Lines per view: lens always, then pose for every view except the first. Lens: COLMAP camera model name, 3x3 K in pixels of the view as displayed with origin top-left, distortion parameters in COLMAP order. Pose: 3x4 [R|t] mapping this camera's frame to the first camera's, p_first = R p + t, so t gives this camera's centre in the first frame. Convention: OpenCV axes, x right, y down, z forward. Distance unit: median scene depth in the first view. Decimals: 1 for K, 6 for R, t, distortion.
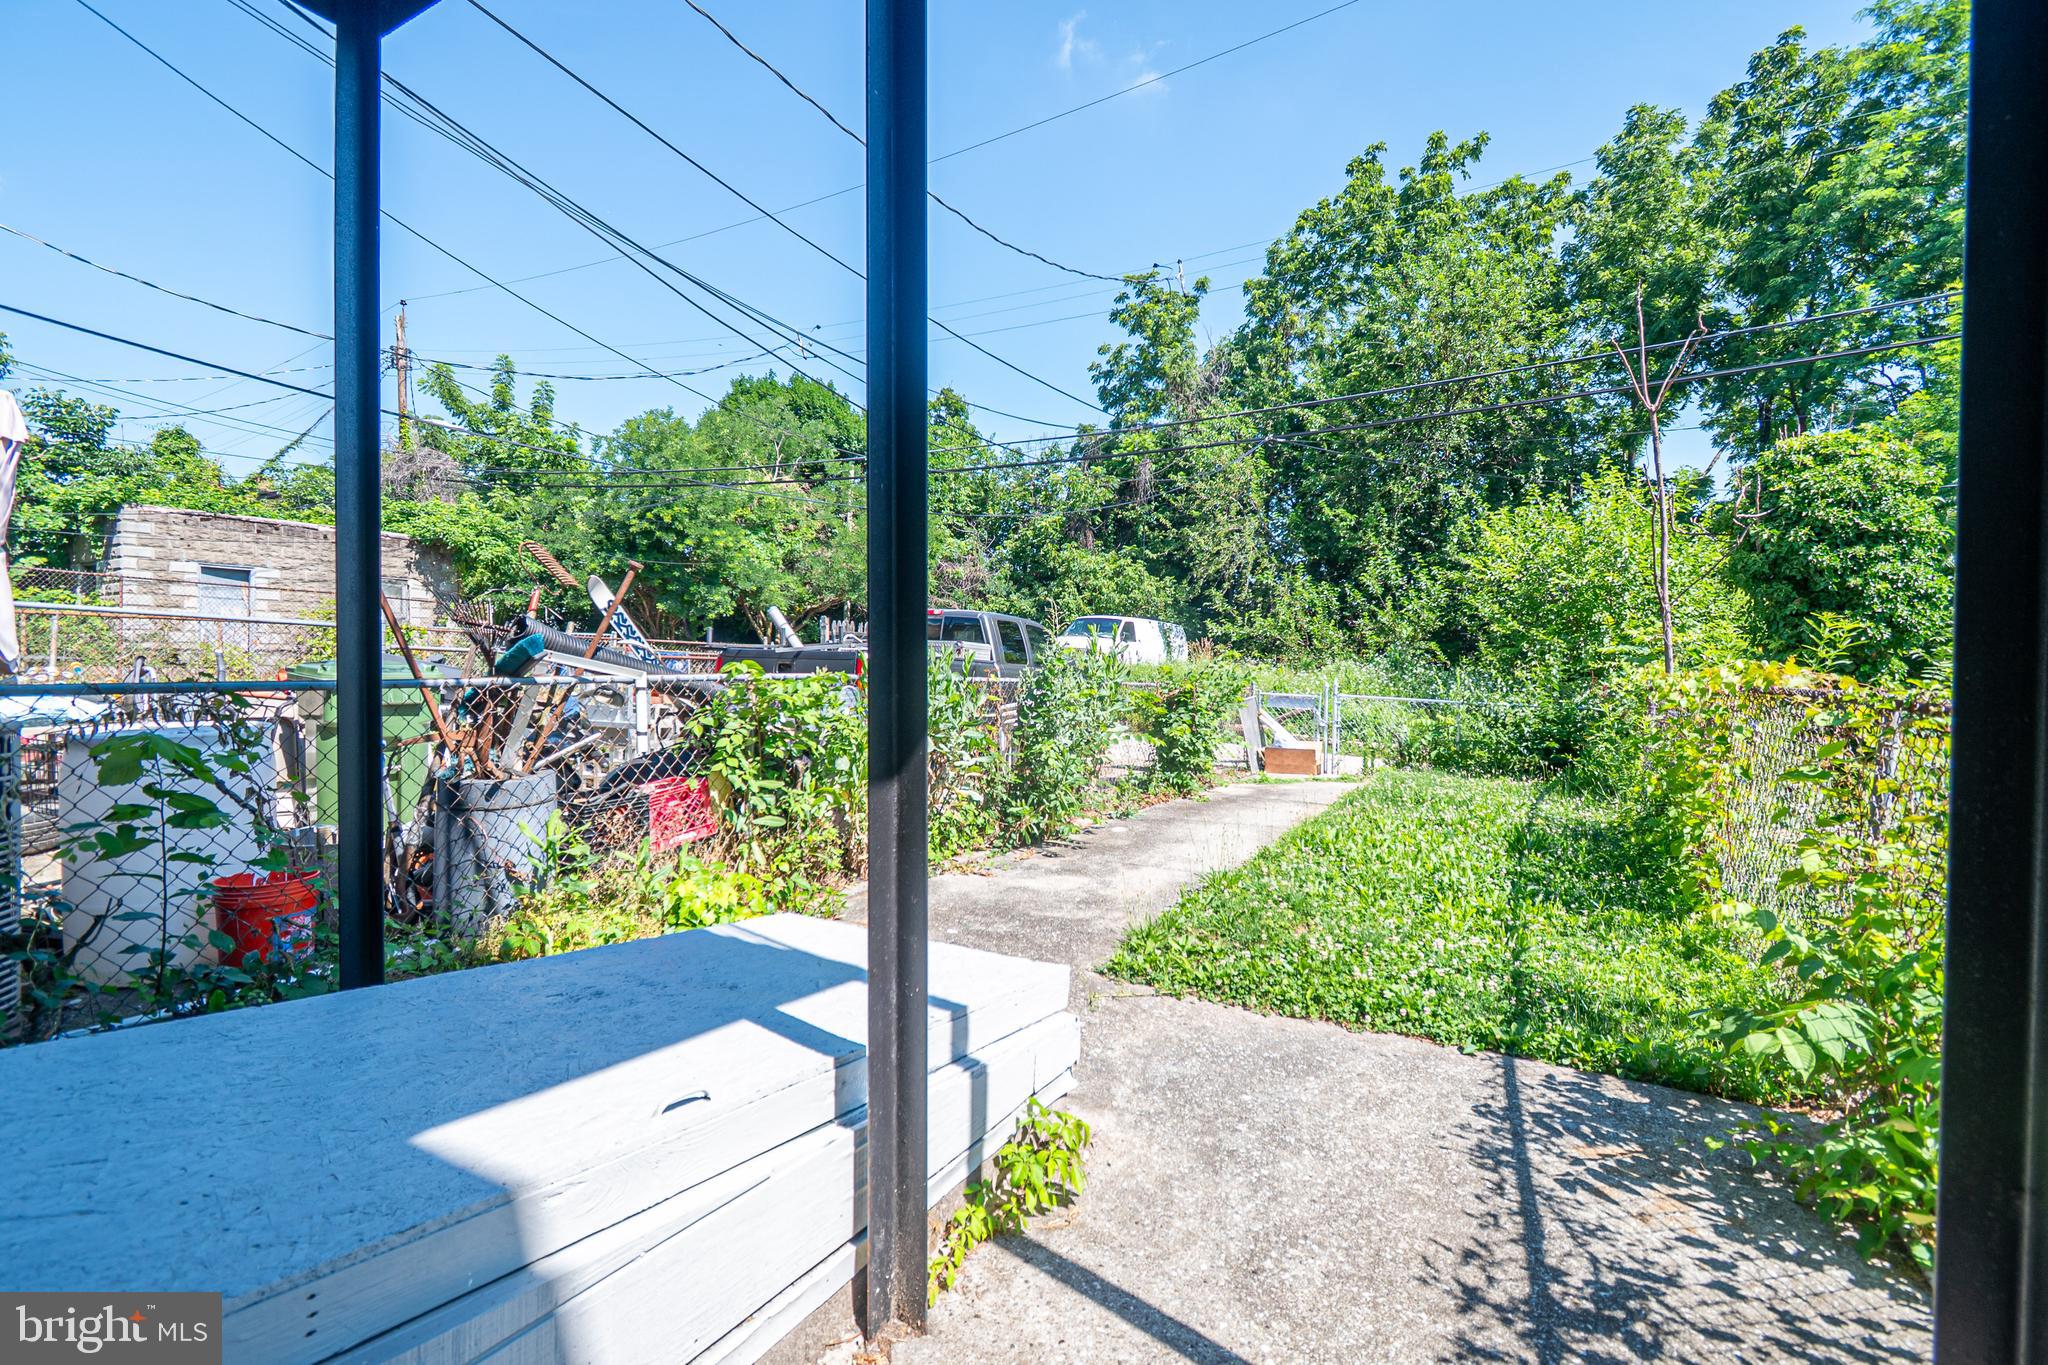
lens RADIAL K [[906.9, 0, 1021.7], [0, 906.9, 698.7], [0, 0, 1]] dist [0.003413, -0.005583]
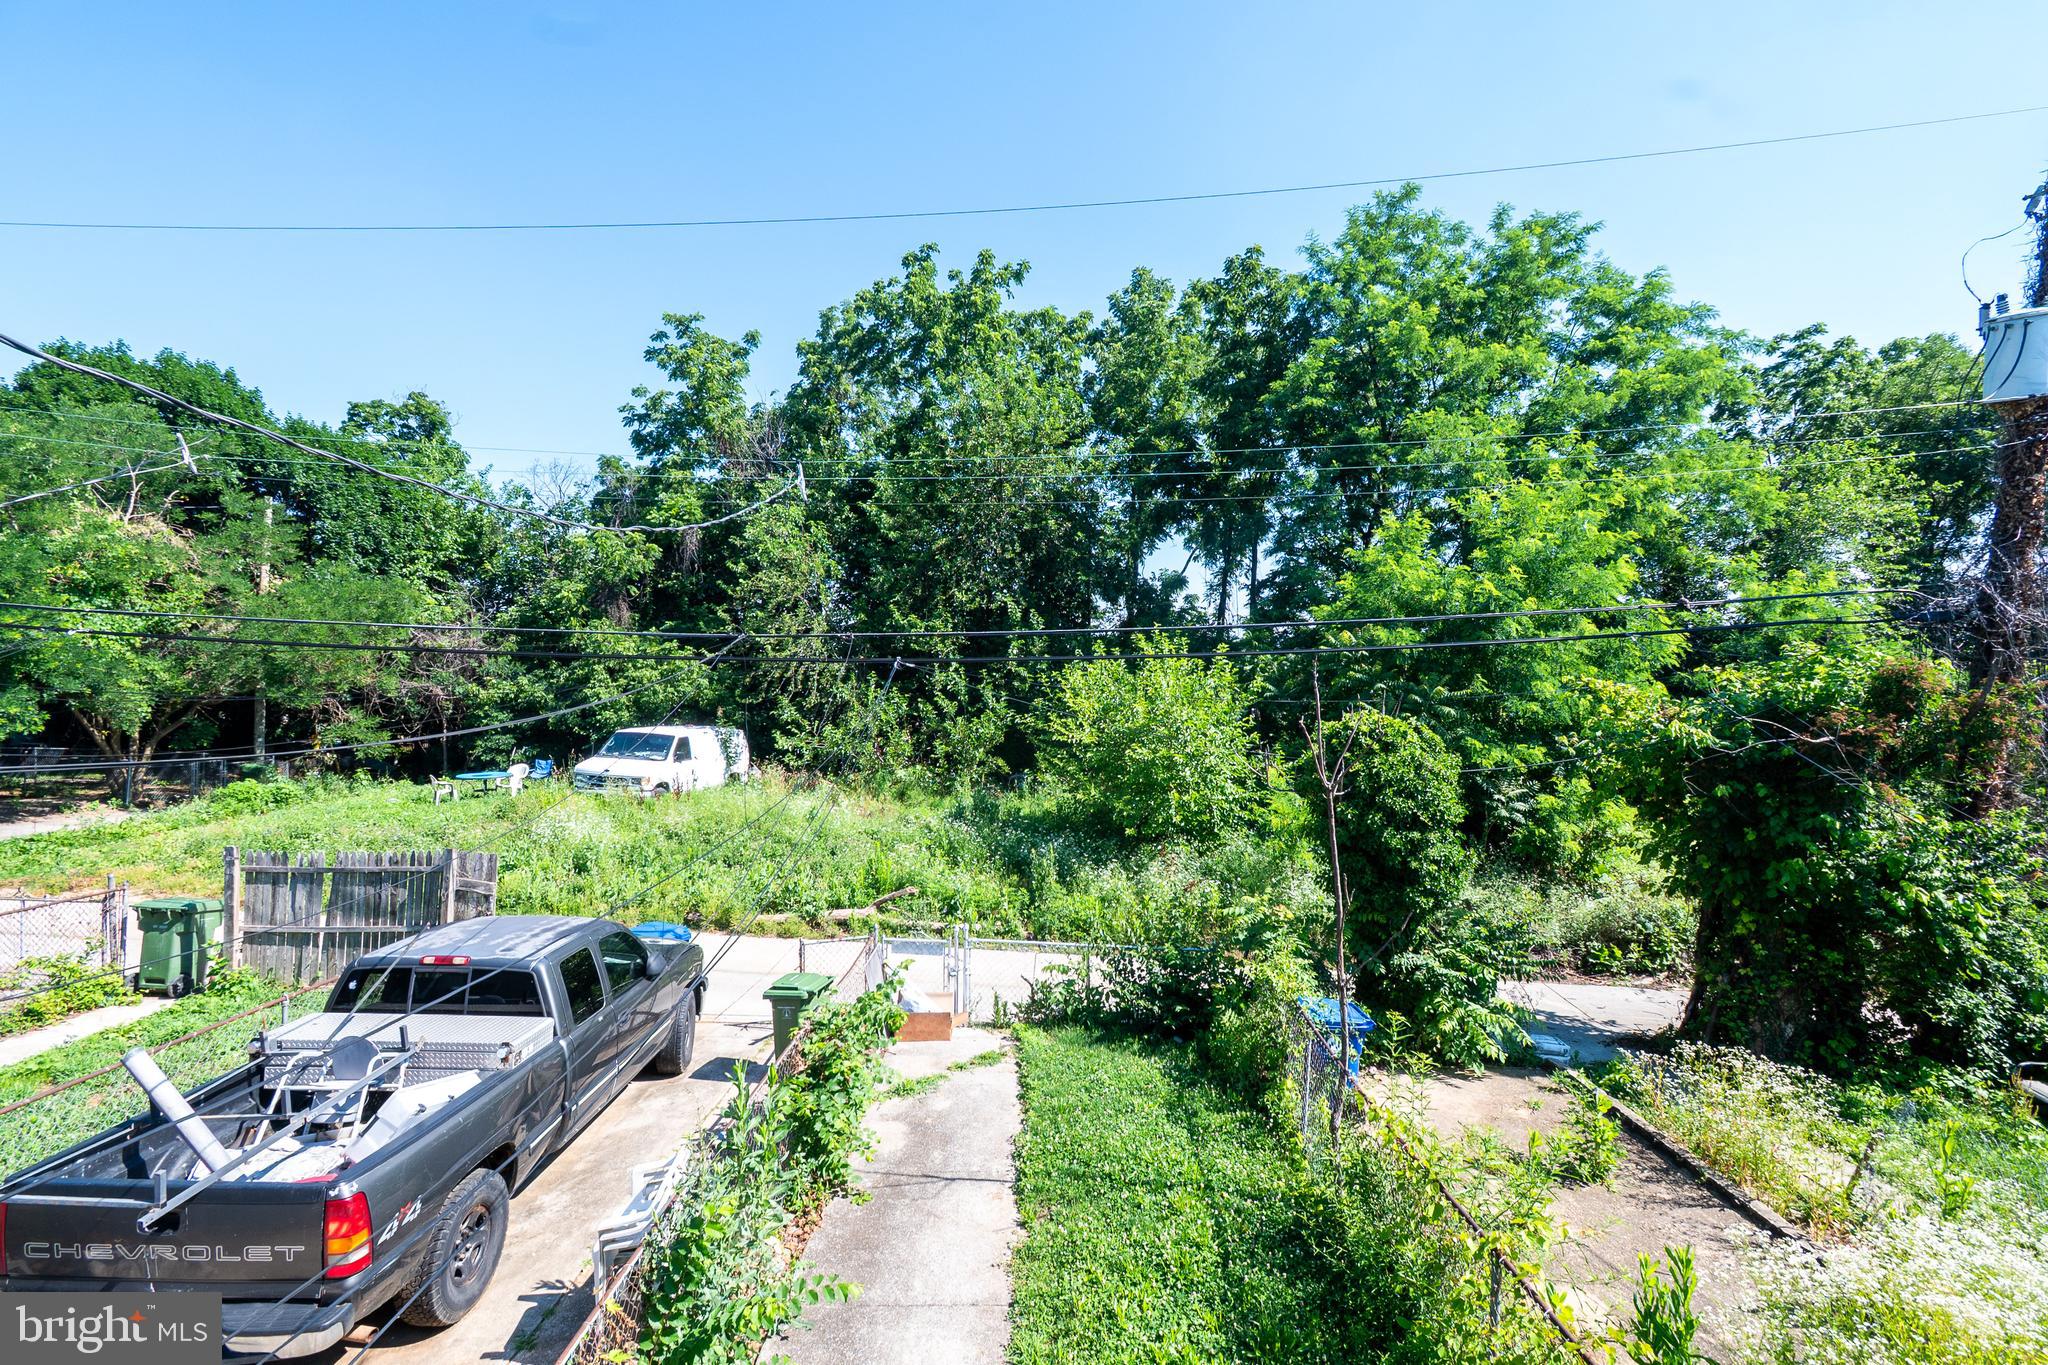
lens RADIAL K [[906.9, 0, 1033.0], [0, 906.9, 682.3], [0, 0, 1]] dist [0.003413, -0.005583]
pose [[0.866361, -0.002598, 0.499411, -0.019819], [0.013157, 0.999758, -0.017622, -0.094470], [-0.499245, 0.021838, 0.866186, 0.065796]]
